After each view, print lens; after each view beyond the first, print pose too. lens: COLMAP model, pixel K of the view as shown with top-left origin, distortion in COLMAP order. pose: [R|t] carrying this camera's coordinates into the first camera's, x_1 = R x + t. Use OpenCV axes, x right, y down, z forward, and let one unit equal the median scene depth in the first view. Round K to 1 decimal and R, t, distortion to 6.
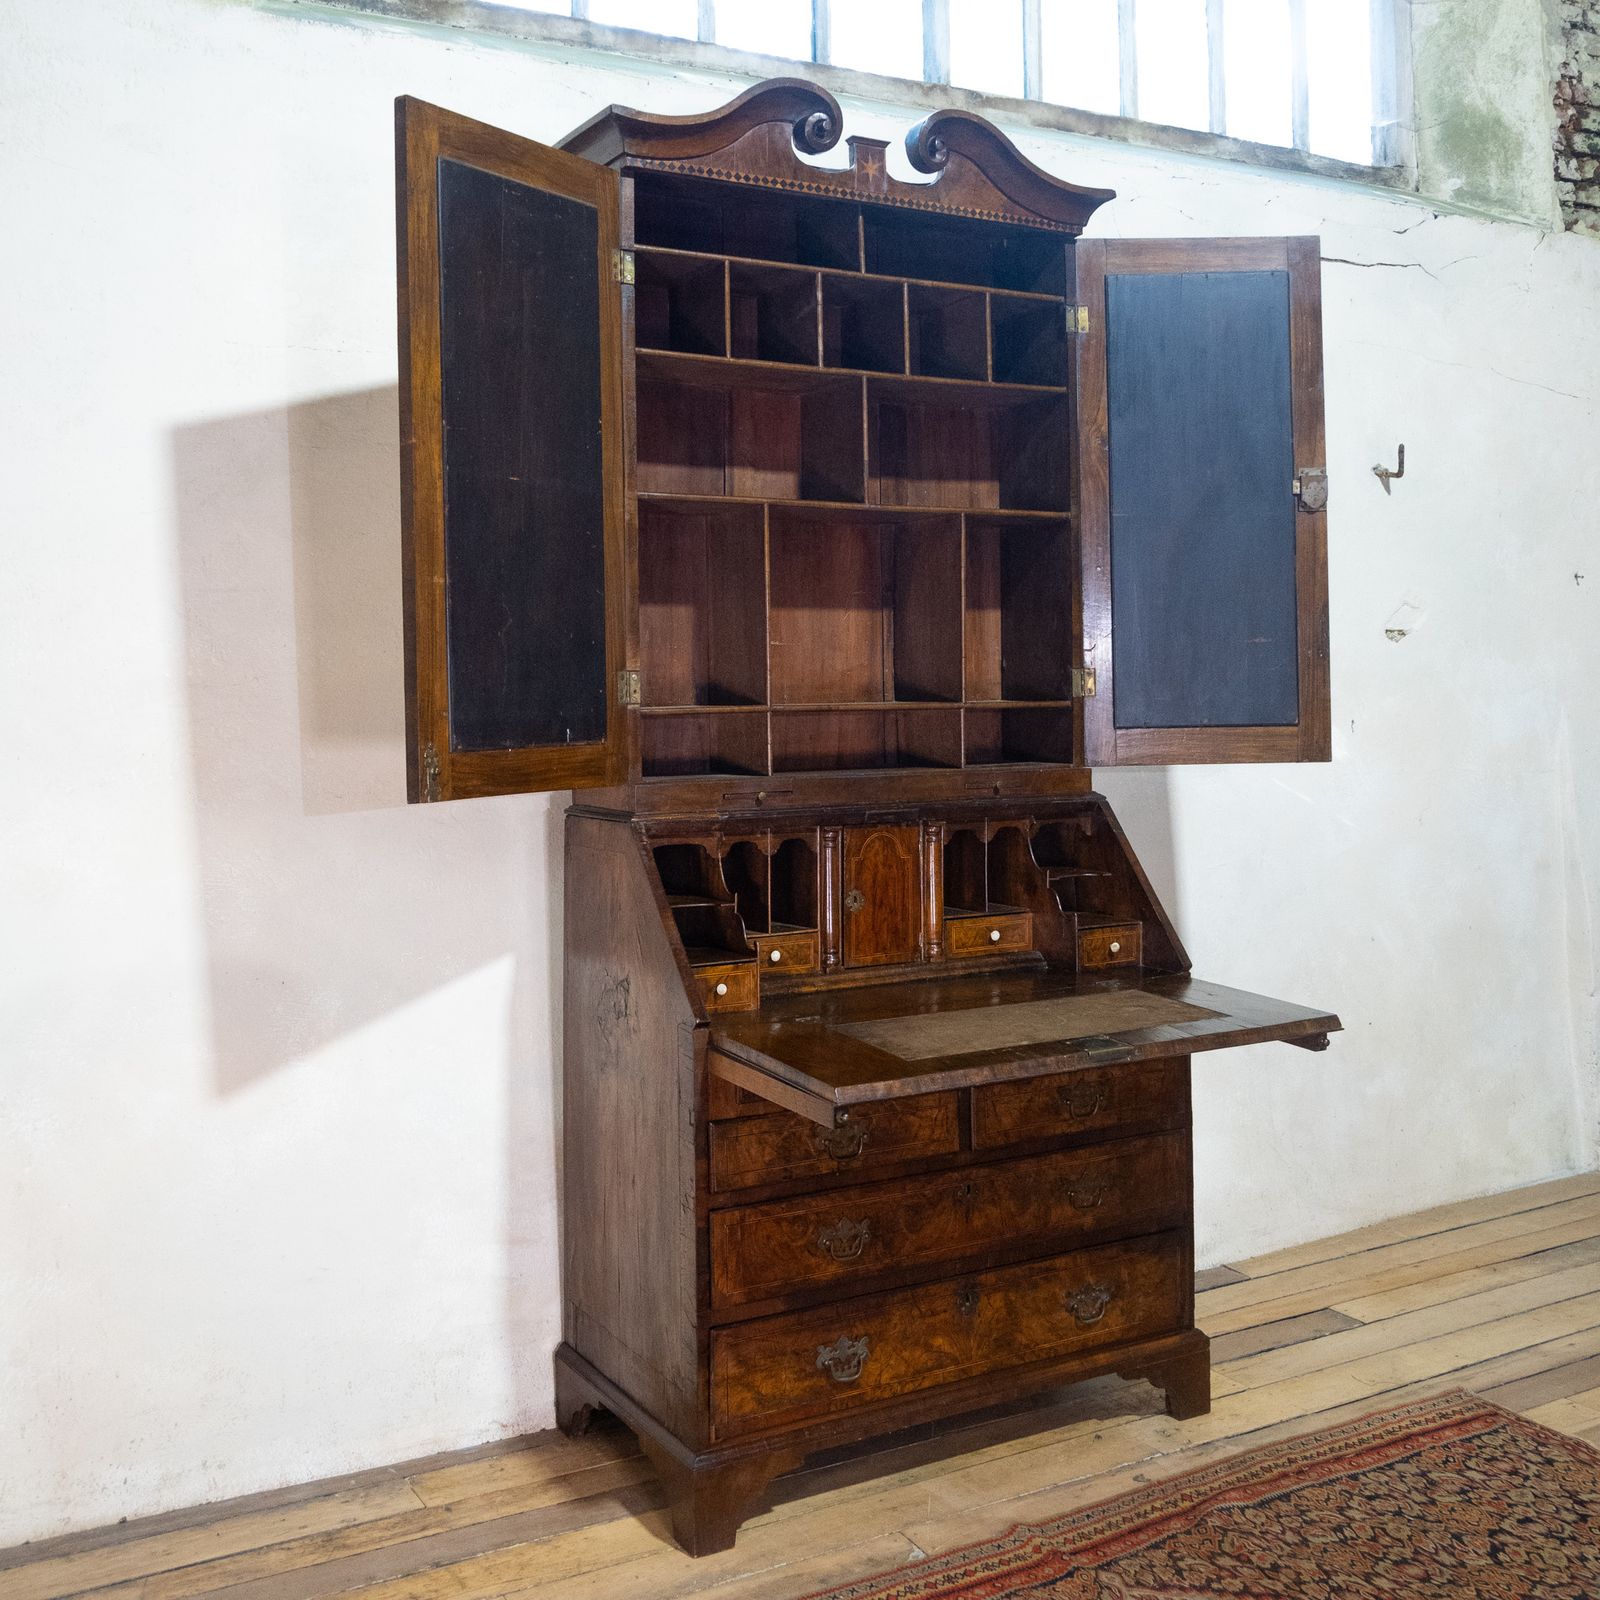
lens RADIAL K [[1781.6, 0, 796.5], [0, 1781.6, 681.4], [0, 0, 1]] dist [0.025836, -0.051269]
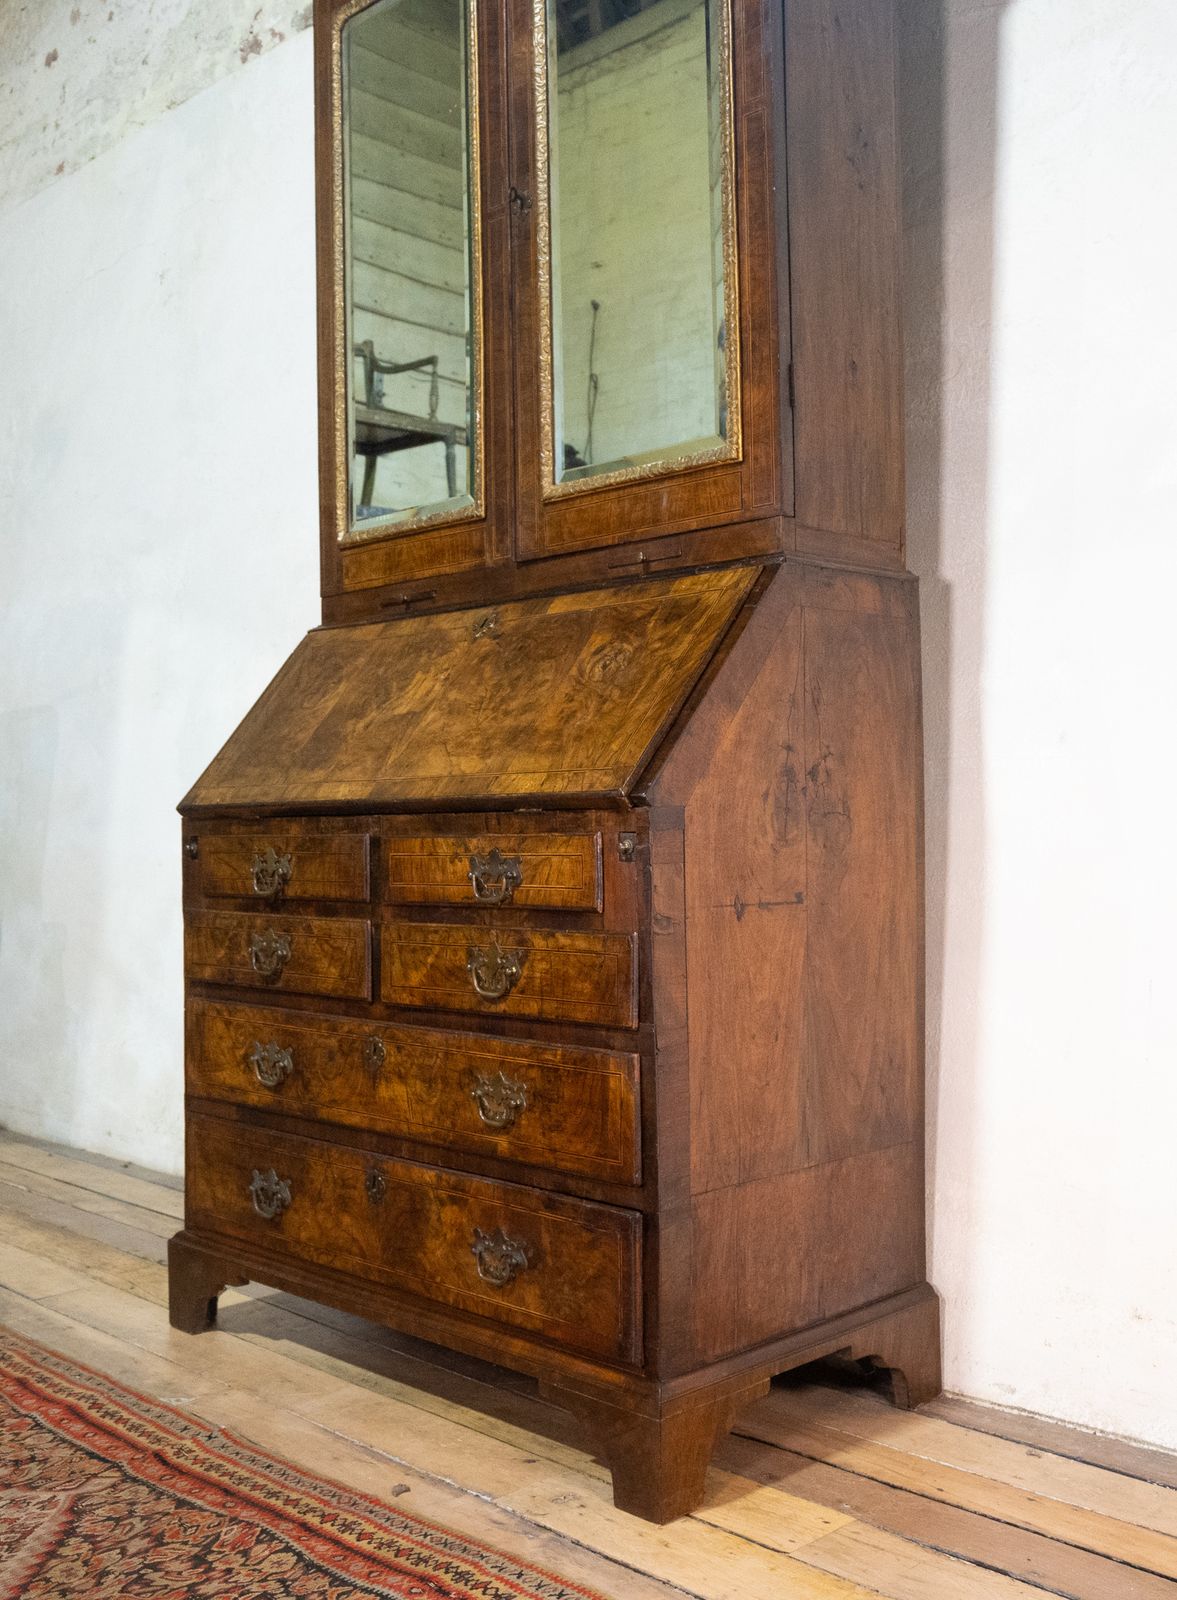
lens RADIAL K [[1651.3, 0, 526.1], [0, 1651.3, 799.6], [0, 0, 1]] dist [0.010286, 0.003655]
pose [[0.229283, -0.002001, -0.973358, 0.826747], [0.015086, 0.999885, 0.001498, 0.170490], [0.973243, -0.015027, 0.229287, 0.887644]]
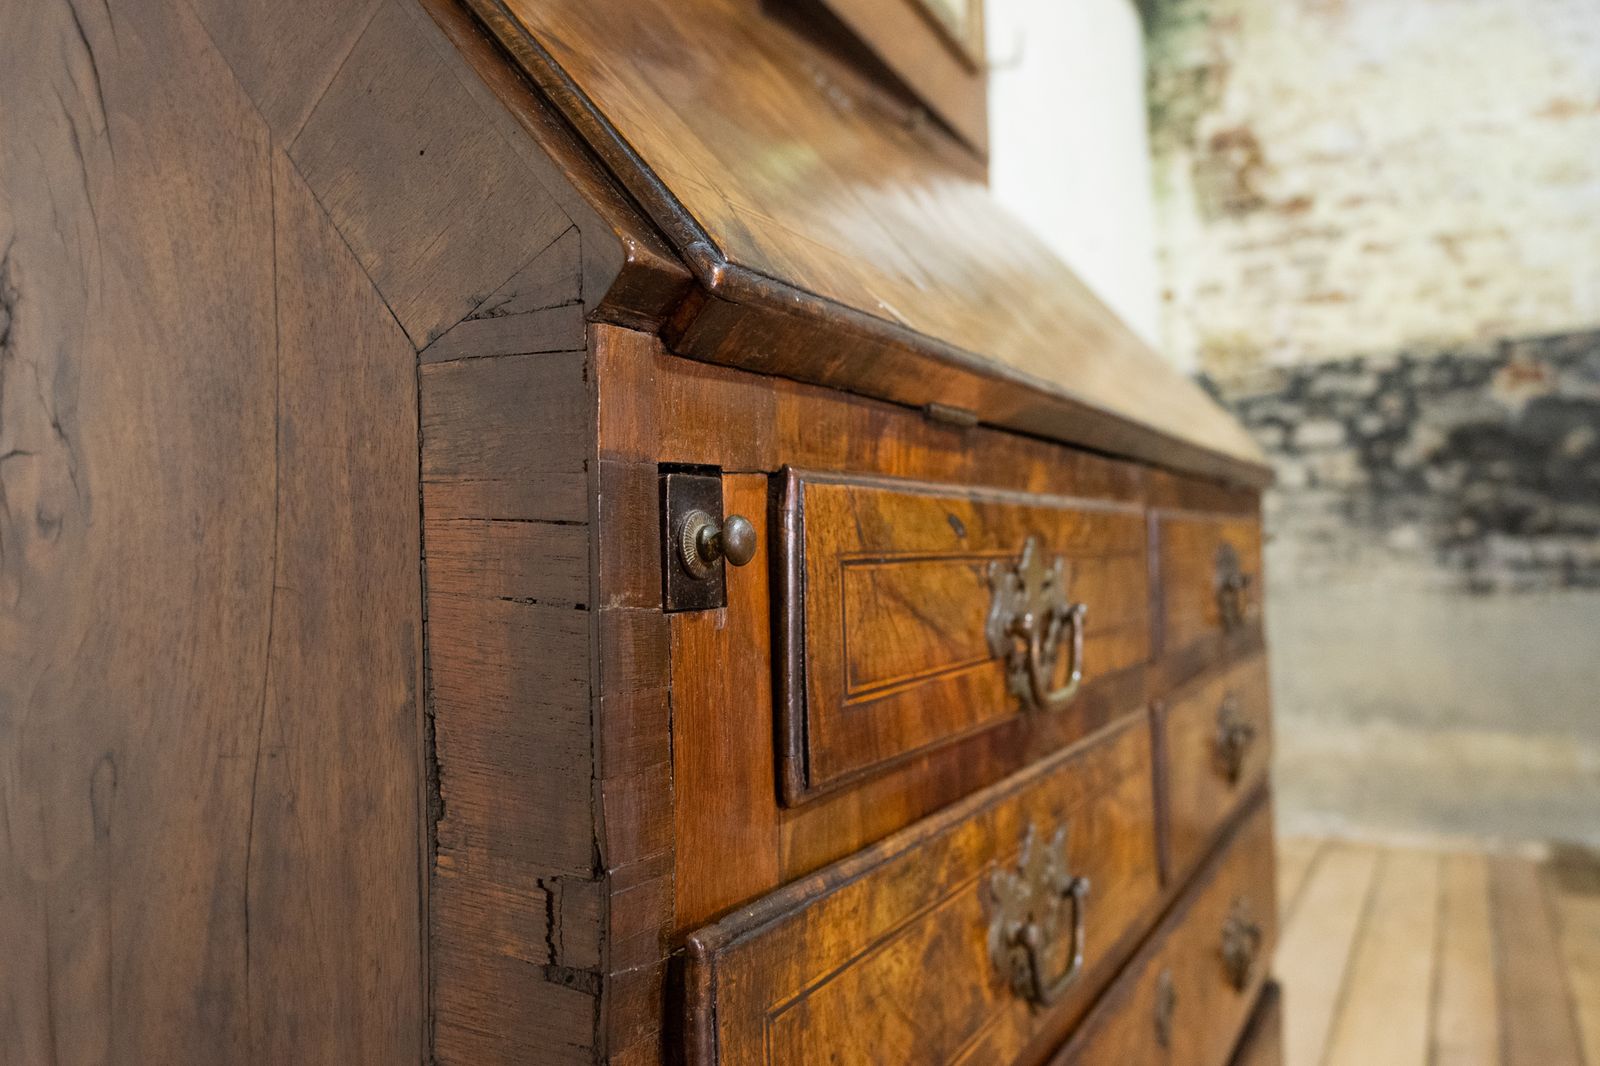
lens RADIAL K [[1177.0, 0, 800.0], [0, 1177.0, 533.0], [0, 0, 1]] dist [-0.006385, -0.003040]
pose [[0.858301, 0.004759, 0.513125, -0.083833], [0.008427, 0.999691, -0.023366, 0.195787], [-0.513077, 0.024379, 0.857996, 0.828048]]
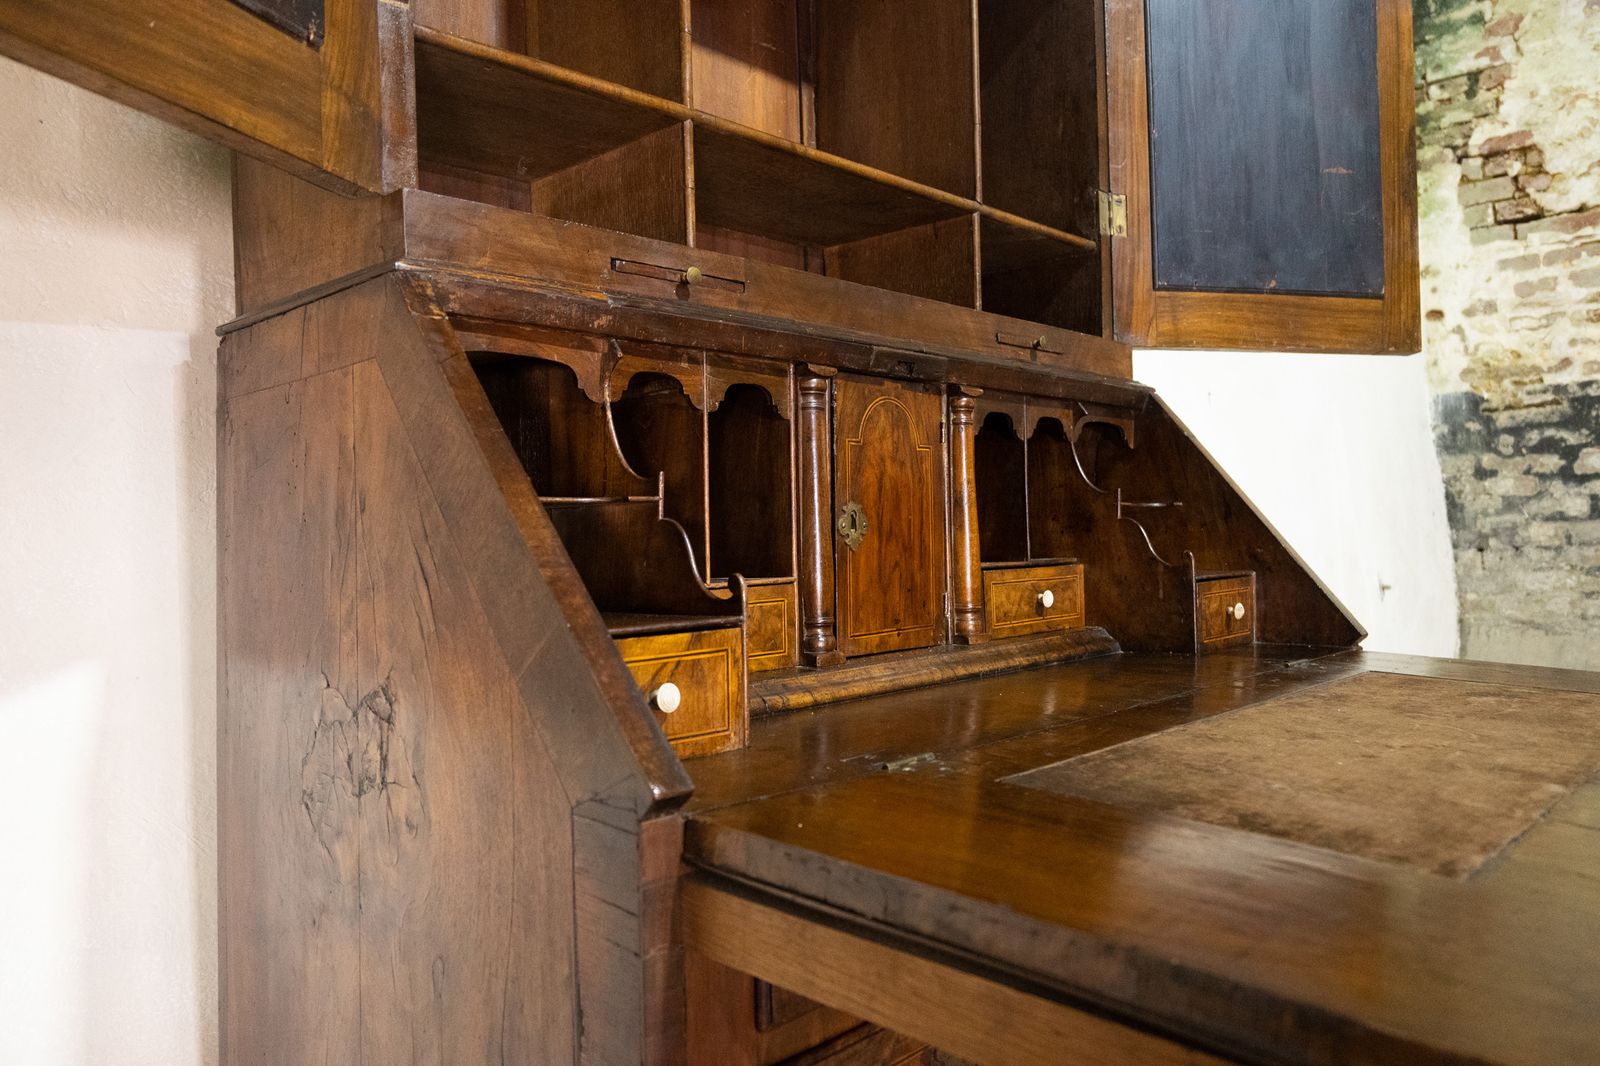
lens RADIAL K [[1177.0, 0, 800.0], [0, 1177.0, 533.0], [0, 0, 1]] dist [-0.006385, -0.003040]
pose [[0.956690, -0.006649, 0.291032, -0.081954], [0.006864, 0.999976, 0.000284, 0.132534], [-0.291027, 0.001726, 0.956713, 0.725553]]
